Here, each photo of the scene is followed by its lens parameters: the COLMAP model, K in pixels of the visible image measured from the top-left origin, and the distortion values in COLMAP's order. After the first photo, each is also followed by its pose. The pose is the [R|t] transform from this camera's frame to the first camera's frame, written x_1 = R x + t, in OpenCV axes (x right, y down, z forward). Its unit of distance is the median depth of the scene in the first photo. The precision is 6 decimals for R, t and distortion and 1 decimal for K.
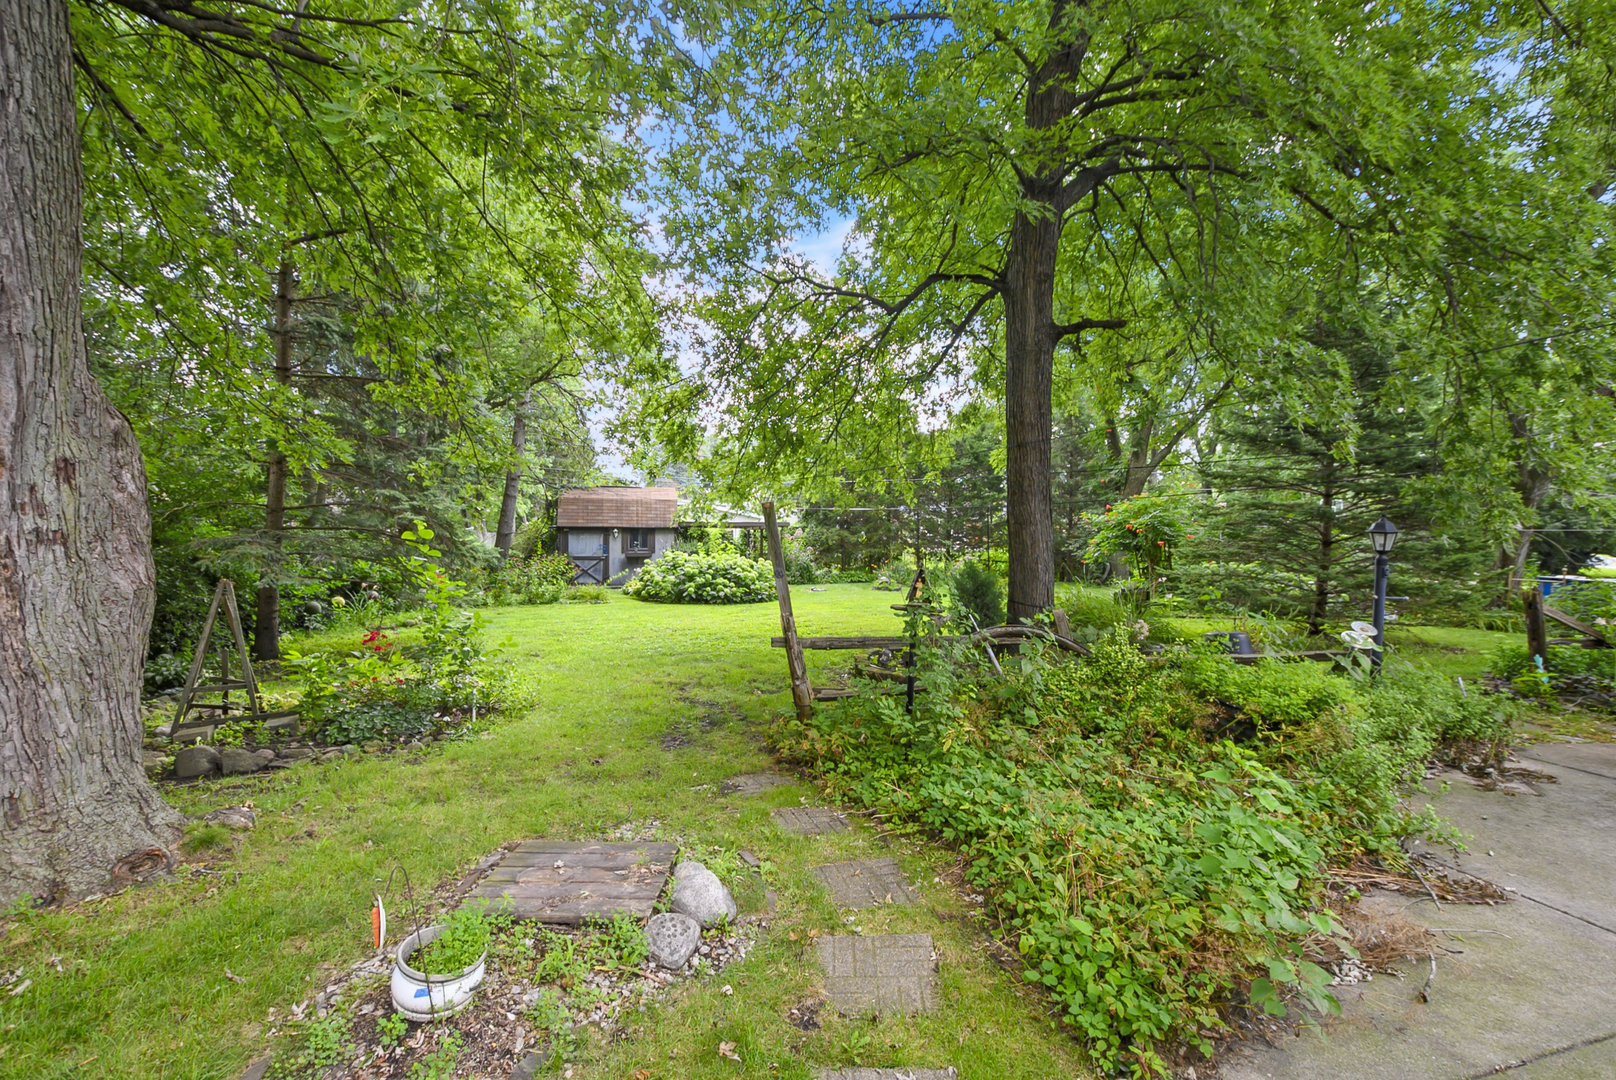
lens RADIAL K [[712.8, 0, 813.9], [0, 712.8, 552.6], [0, 0, 1]] dist [0.011796, -0.005703]
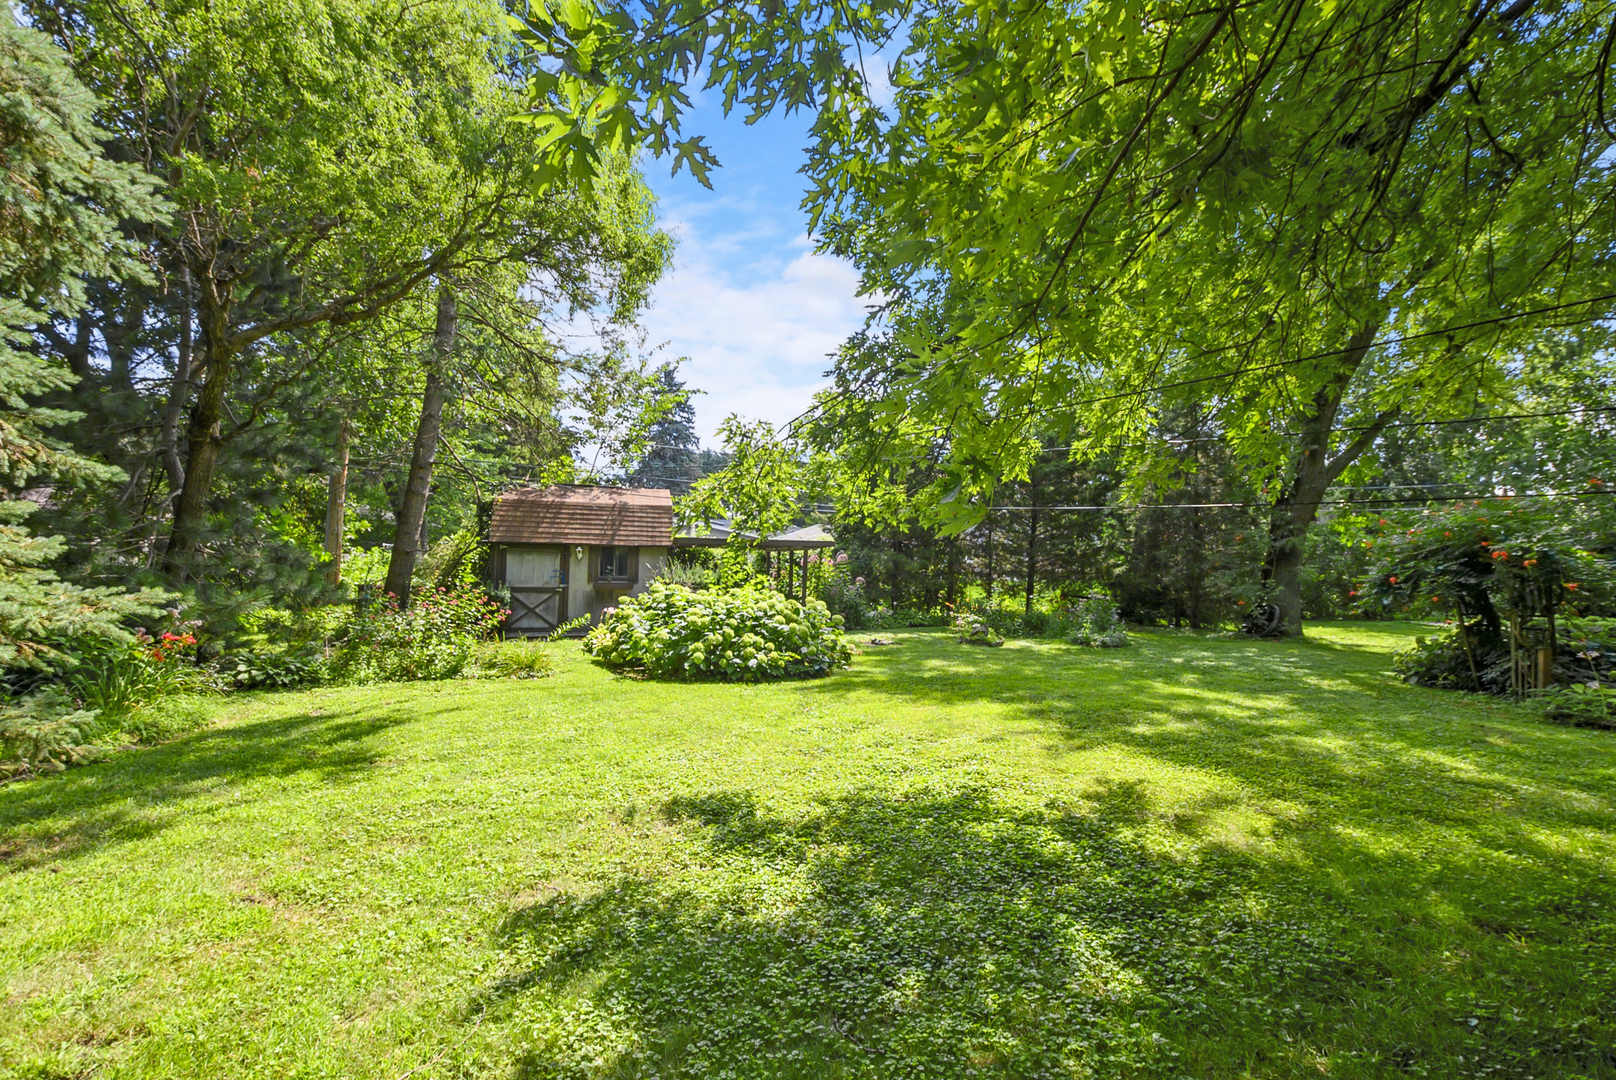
lens RADIAL K [[712.8, 0, 813.9], [0, 712.8, 552.6], [0, 0, 1]] dist [0.011796, -0.005703]
pose [[0.999691, 0.015851, 0.019150, -0.089060], [-0.015180, 0.999283, -0.034690, -0.010233], [-0.019687, 0.034389, 0.999215, 0.414036]]
